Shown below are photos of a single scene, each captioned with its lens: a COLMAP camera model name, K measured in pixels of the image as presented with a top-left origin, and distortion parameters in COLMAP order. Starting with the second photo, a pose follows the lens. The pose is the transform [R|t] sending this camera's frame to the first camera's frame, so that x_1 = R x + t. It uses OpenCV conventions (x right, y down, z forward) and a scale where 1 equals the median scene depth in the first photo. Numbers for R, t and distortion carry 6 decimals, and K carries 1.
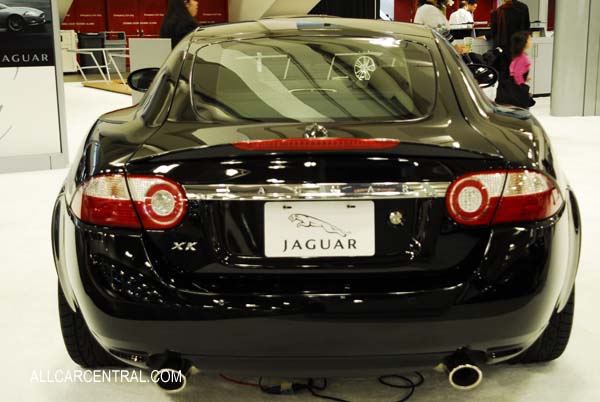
lens RADIAL K [[886.9, 0, 300.6], [0, 886.9, 201.3], [0, 0, 1]] dist [0.040837, 0.000000]
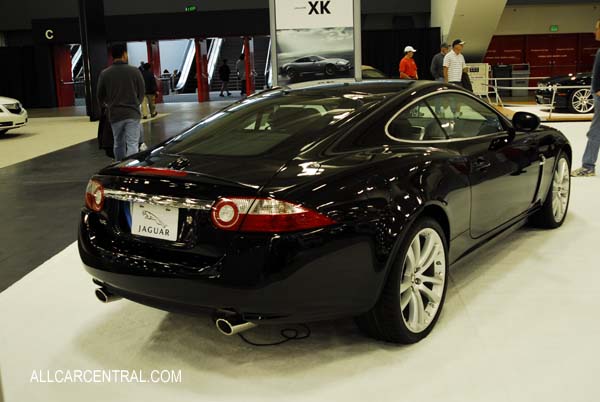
lens RADIAL K [[707.5, 0, 300.1], [0, 707.5, 200.2], [0, 0, 1]] dist [-0.078371, 0.000000]
pose [[0.821848, 0.096878, -0.561409, 0.978785], [-0.090160, 0.995134, 0.039737, -0.085348], [0.562527, 0.017959, 0.826584, 0.049736]]
